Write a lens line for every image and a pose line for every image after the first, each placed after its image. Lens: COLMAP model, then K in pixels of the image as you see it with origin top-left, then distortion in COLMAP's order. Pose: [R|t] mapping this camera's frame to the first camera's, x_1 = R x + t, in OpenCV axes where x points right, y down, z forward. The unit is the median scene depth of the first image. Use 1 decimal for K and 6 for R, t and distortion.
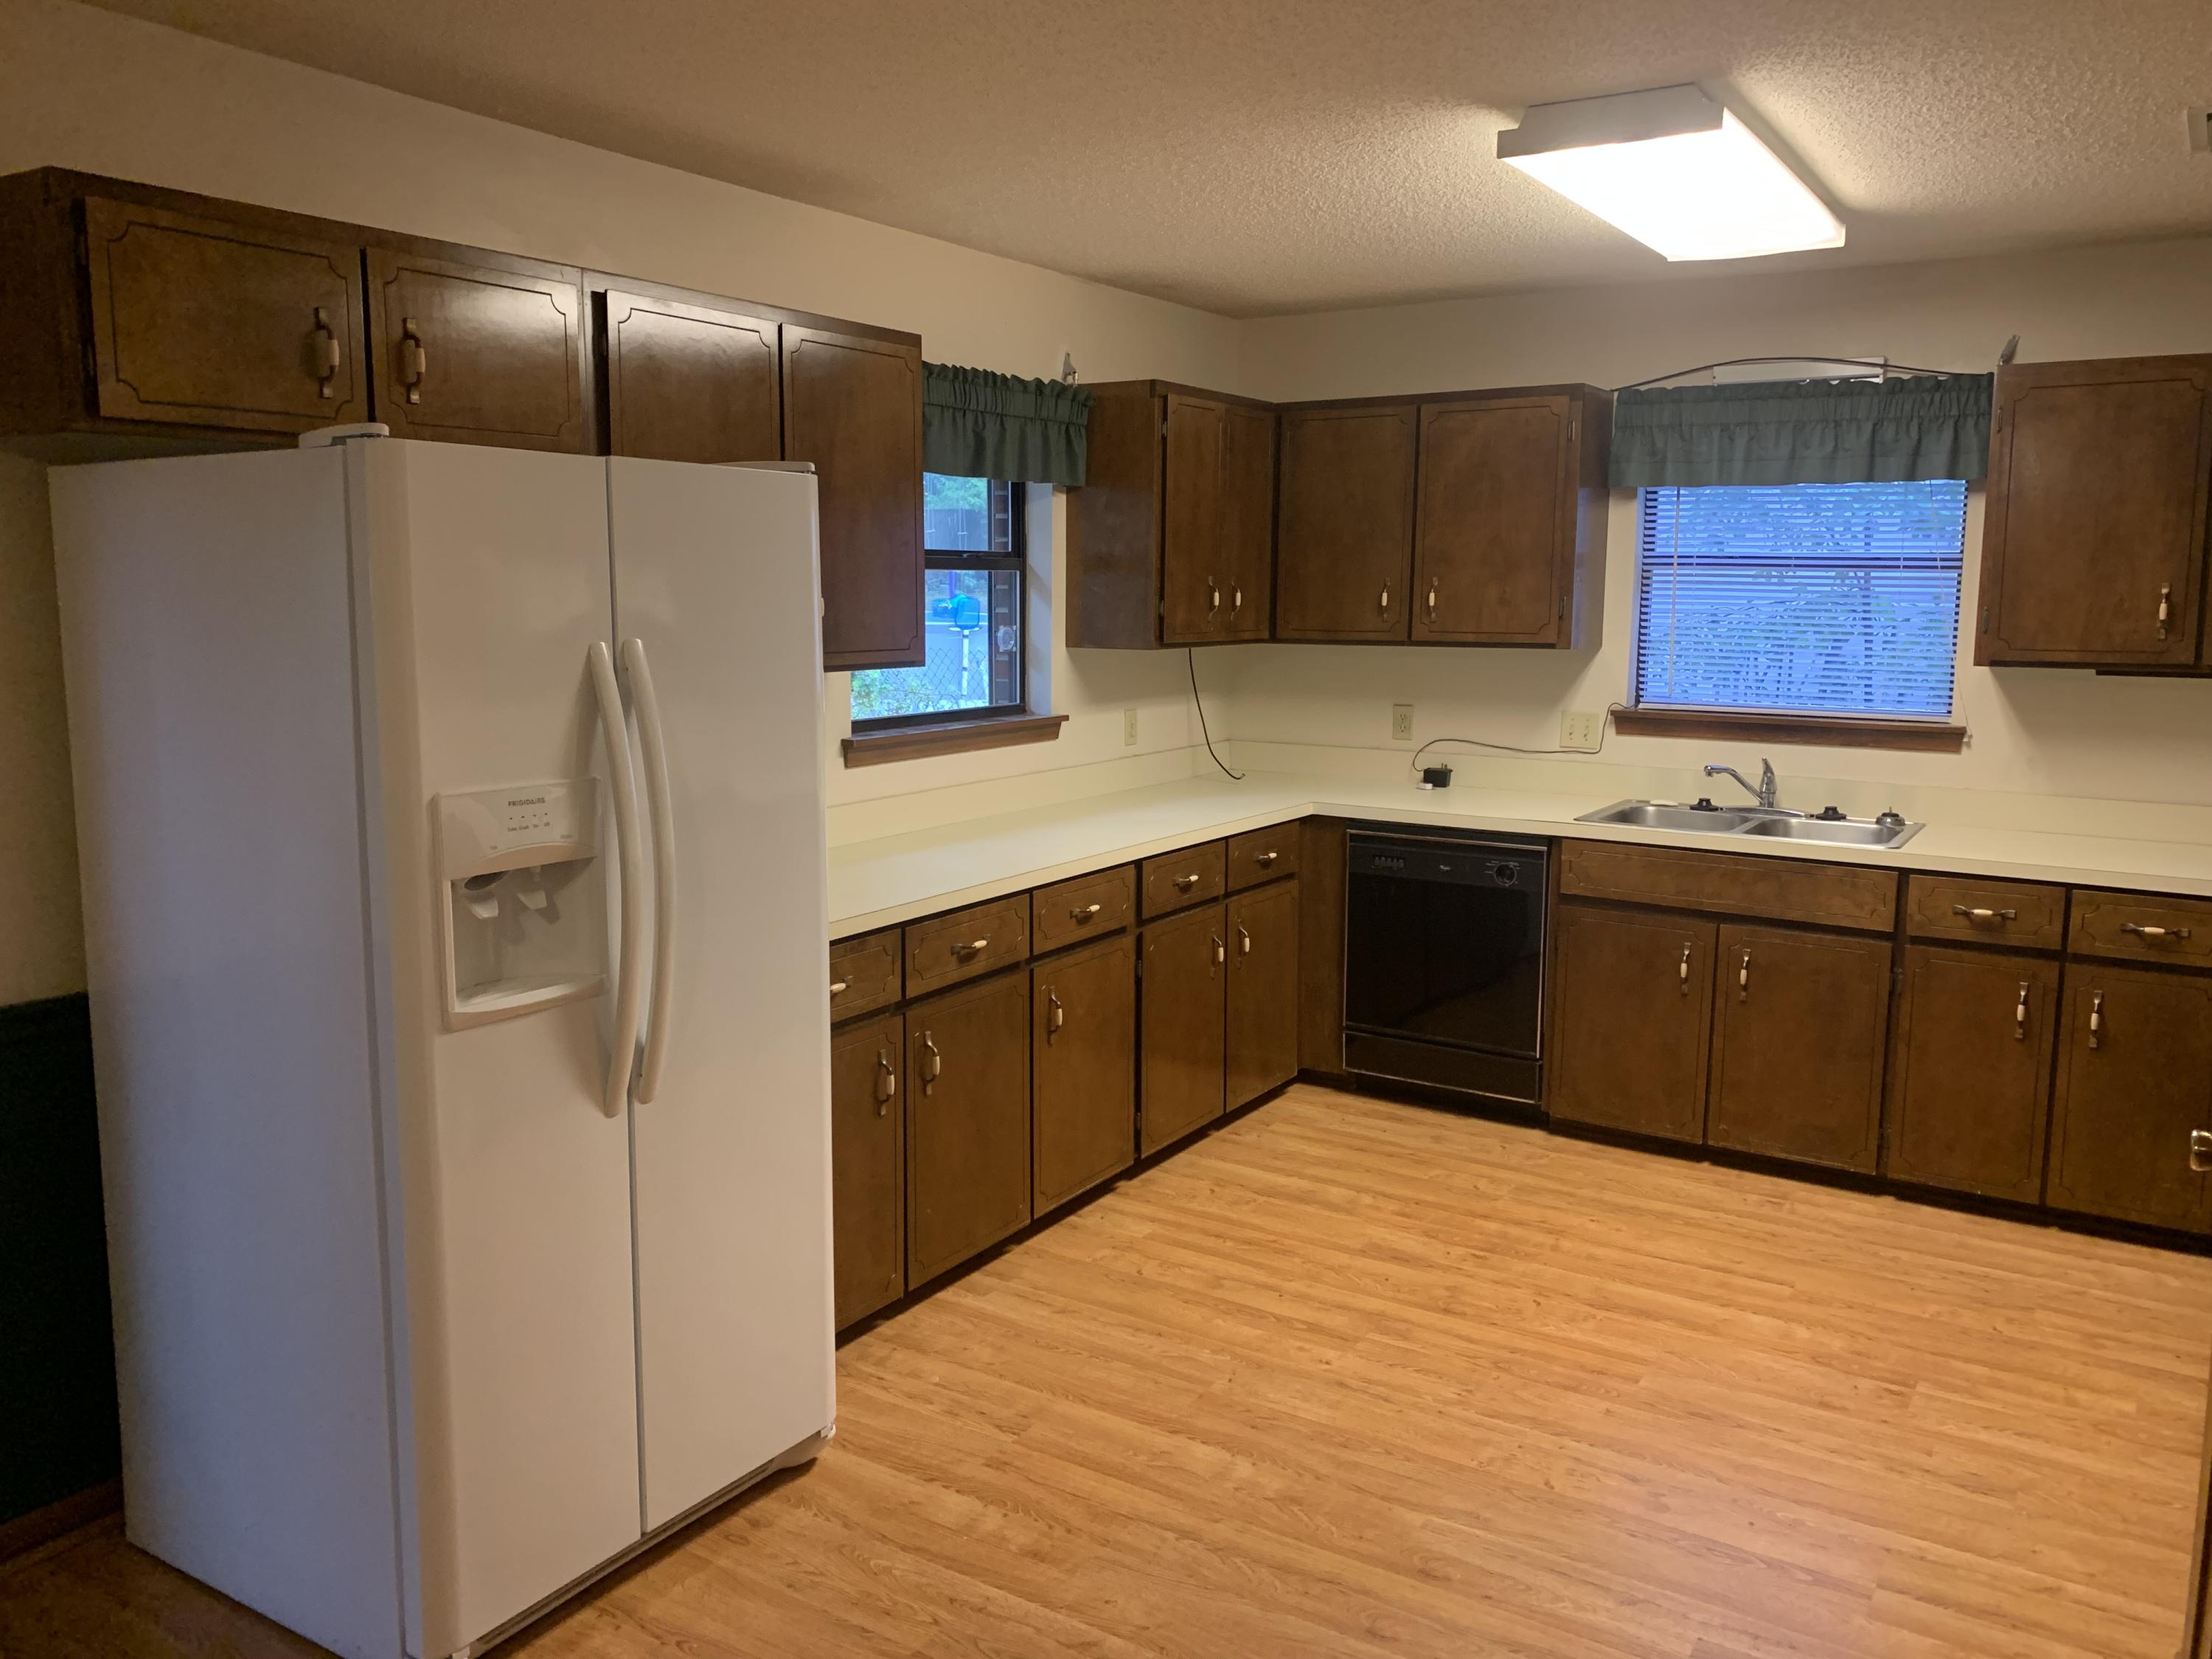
lens RADIAL K [[1758.2, 0, 1108.7], [0, 1758.2, 818.2], [0, 0, 1]] dist [0.082377, -0.044843]
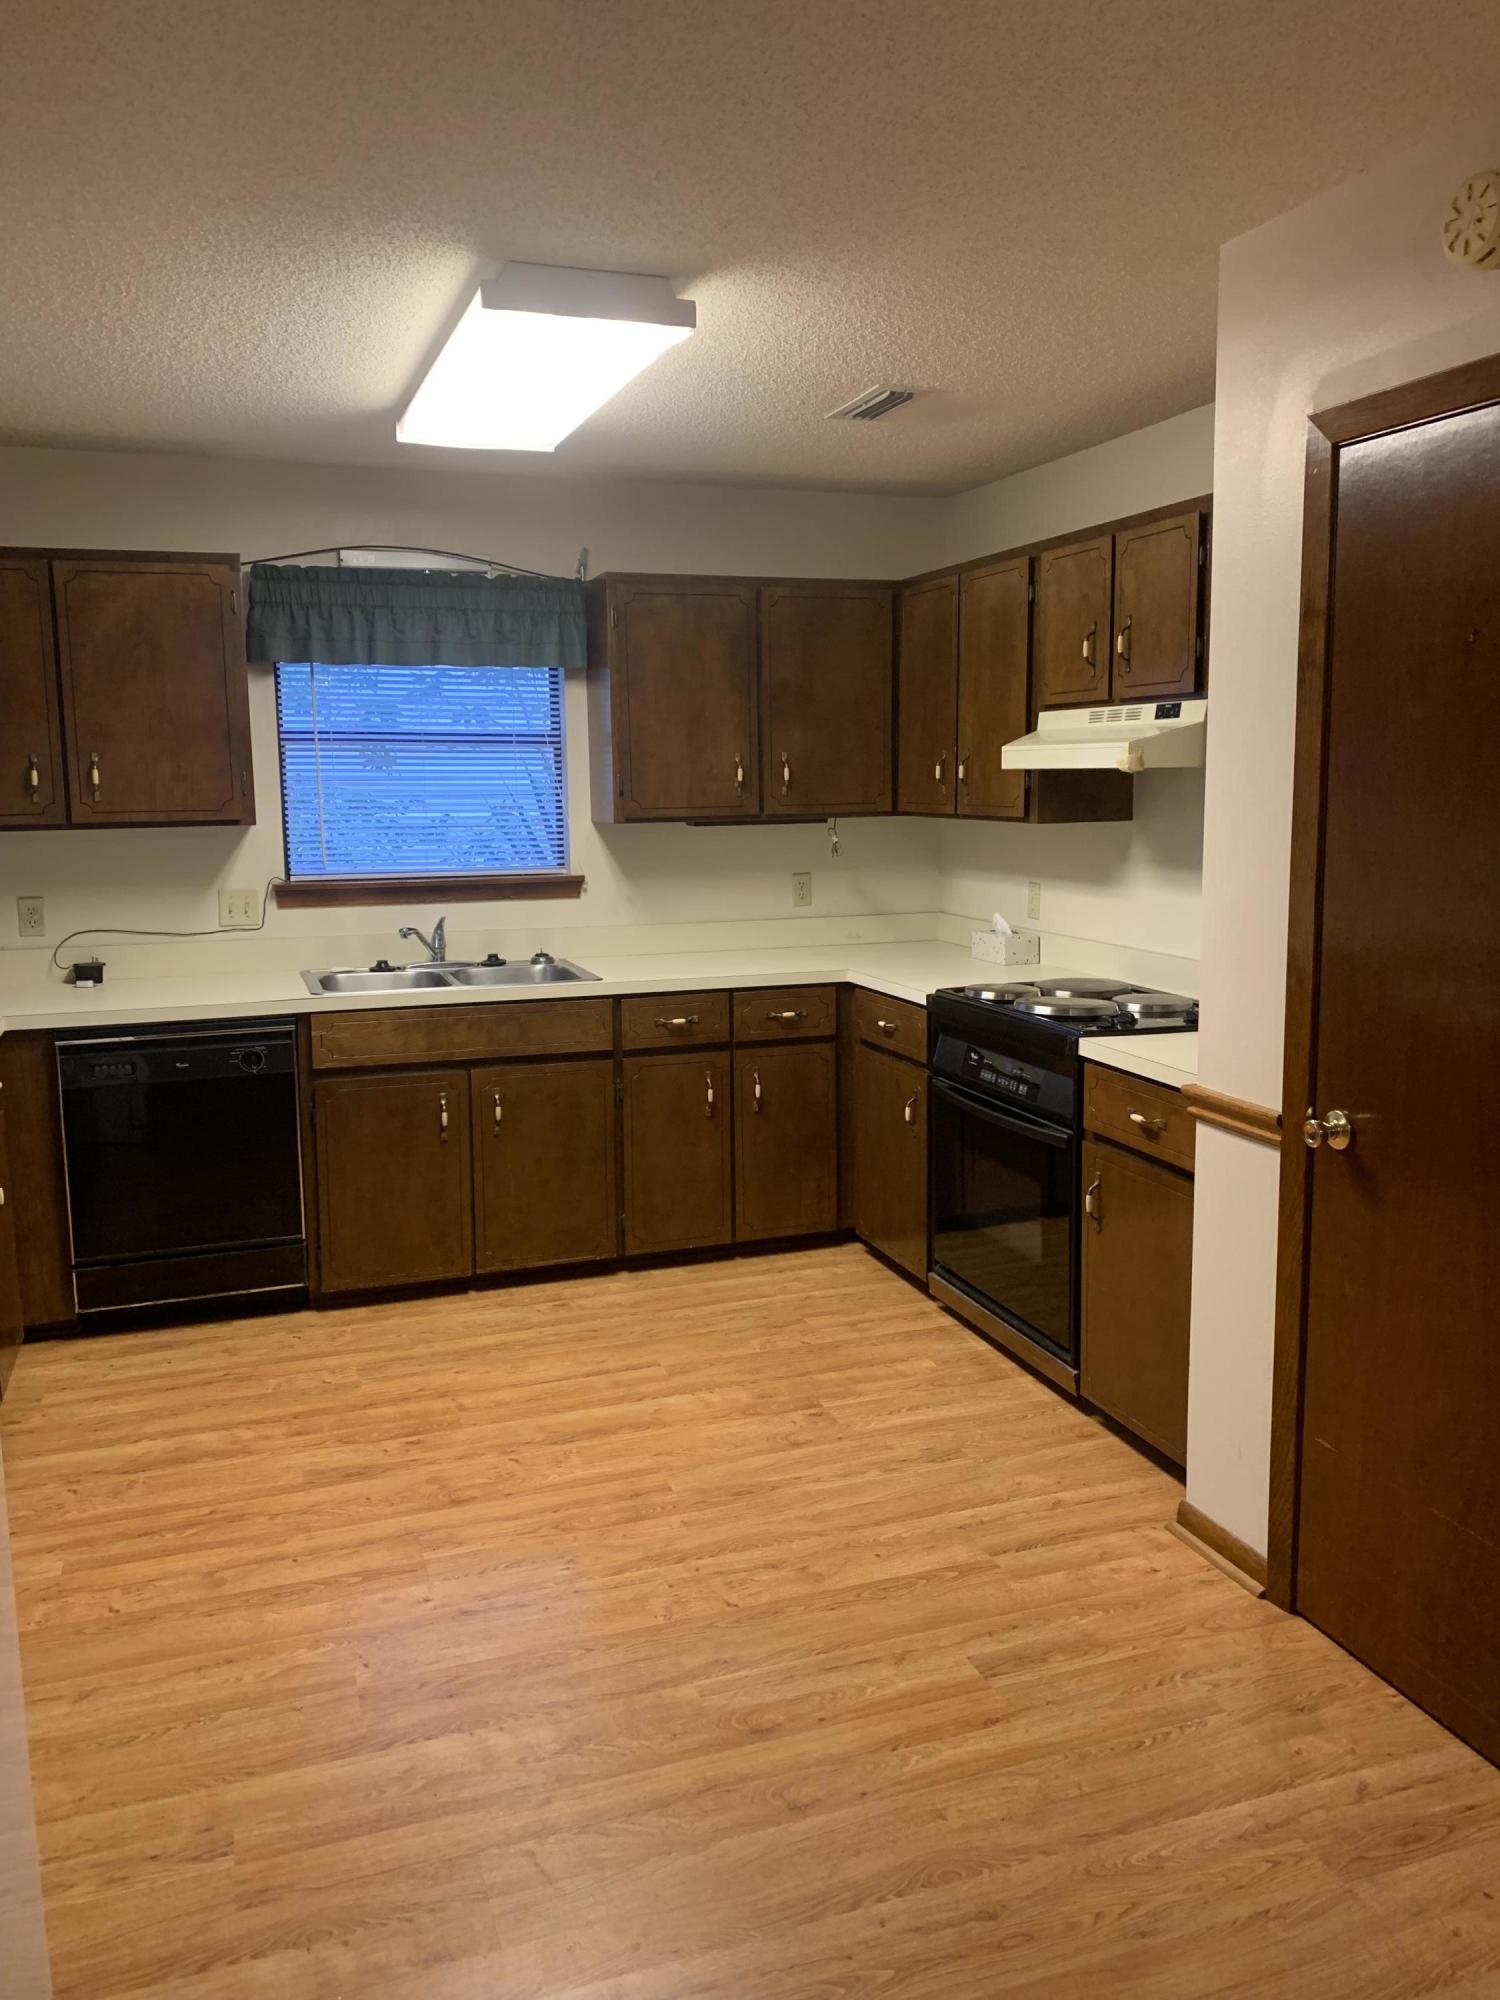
lens RADIAL K [[1589.7, 0, 752.5], [0, 1589.7, 981.3], [0, 0, 1]] dist [0.082377, -0.044843]
pose [[0.621998, -0.127244, 0.772610, -0.321951], [0.126374, 0.990085, 0.061322, -0.035196], [-0.772753, 0.059495, 0.631912, 0.274134]]
